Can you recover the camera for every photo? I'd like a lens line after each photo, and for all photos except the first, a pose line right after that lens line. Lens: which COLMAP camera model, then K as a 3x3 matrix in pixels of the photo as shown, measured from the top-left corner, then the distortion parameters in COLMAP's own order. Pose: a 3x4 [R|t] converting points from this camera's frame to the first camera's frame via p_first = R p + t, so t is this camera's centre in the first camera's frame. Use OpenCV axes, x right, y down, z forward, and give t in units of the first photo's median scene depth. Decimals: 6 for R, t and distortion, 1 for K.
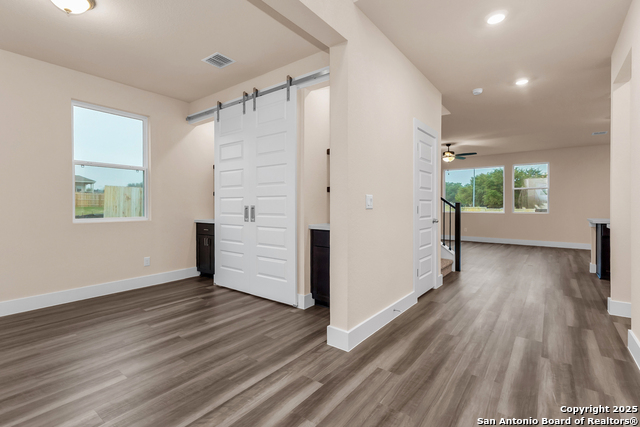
lens RADIAL K [[307.3, 0, 323.9], [0, 307.3, 209.3], [0, 0, 1]] dist [-0.002026, -0.000377]
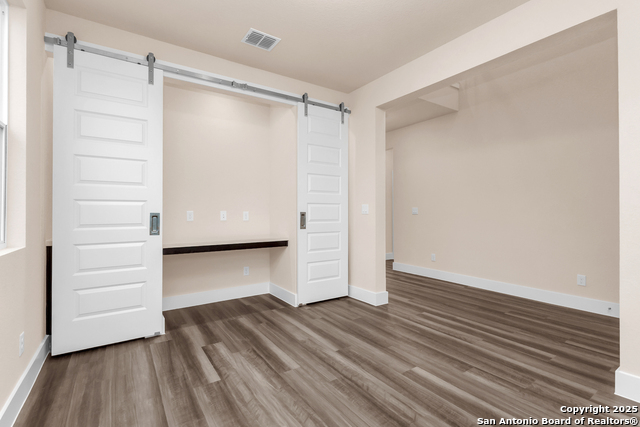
lens RADIAL K [[307.3, 0, 317.8], [0, 307.3, 212.1], [0, 0, 1]] dist [-0.002026, -0.000377]
pose [[0.315615, -0.013436, 0.948792, -1.273758], [0.010742, 0.999886, 0.010586, -0.027988], [-0.948826, 0.006851, 0.315724, 0.686210]]
